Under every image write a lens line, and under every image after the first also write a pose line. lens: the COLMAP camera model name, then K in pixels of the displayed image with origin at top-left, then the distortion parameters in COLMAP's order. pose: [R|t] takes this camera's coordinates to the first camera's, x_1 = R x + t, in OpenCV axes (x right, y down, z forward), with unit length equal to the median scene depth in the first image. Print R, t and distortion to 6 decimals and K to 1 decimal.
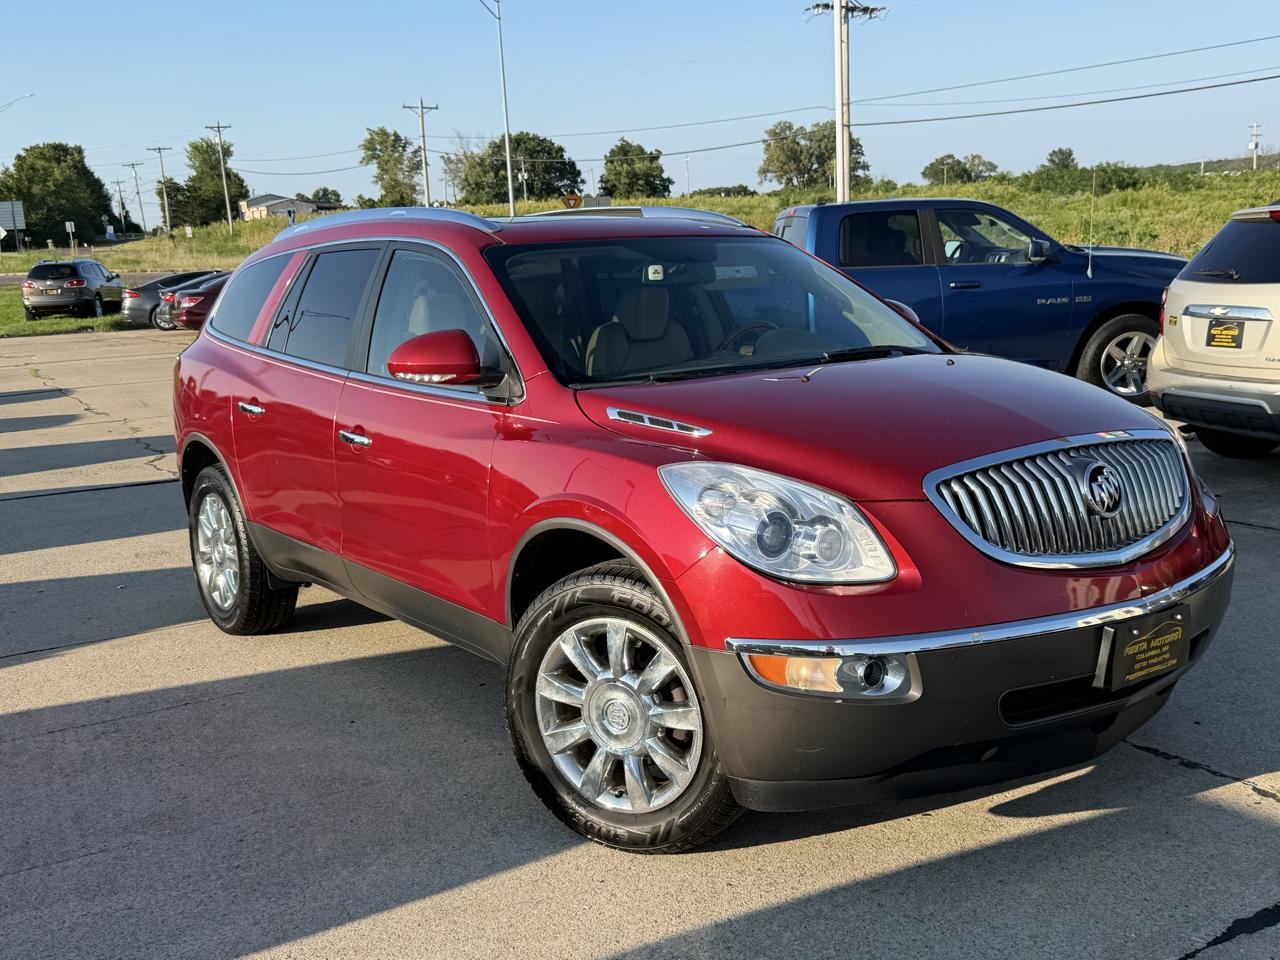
lens RADIAL K [[1372.7, 0, 646.6], [0, 1372.7, 496.0], [0, 0, 1]] dist [0.208261, -0.535108]
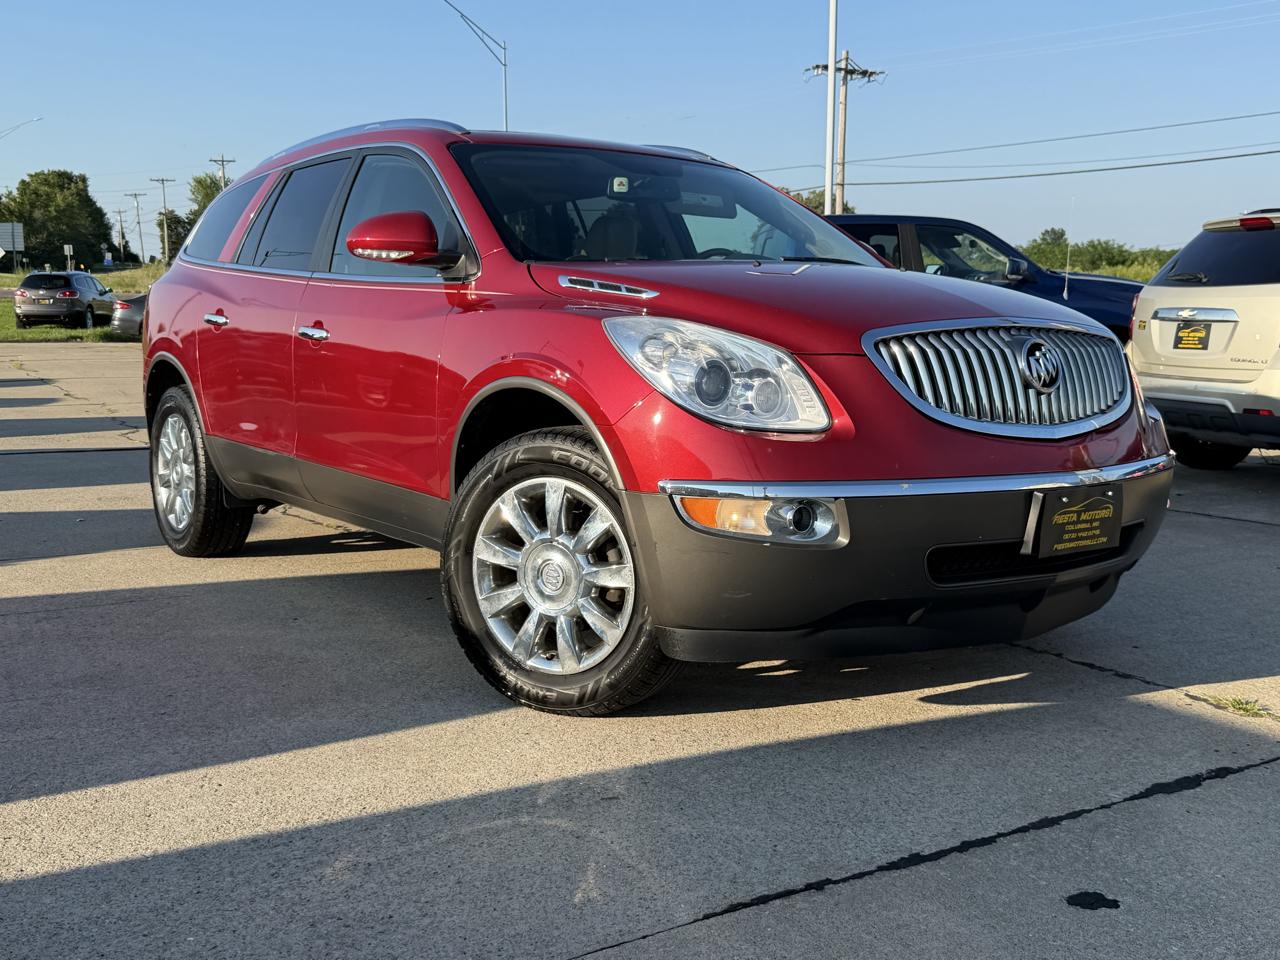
lens RADIAL K [[1373.2, 0, 634.1], [0, 1373.2, 484.7], [0, 0, 1]] dist [0.210592, -0.547124]
pose [[0.998715, 0.050621, 0.002214, 0.029097], [-0.050457, 0.997575, -0.047934, 0.122032], [-0.004635, 0.047761, 0.998848, -0.004367]]
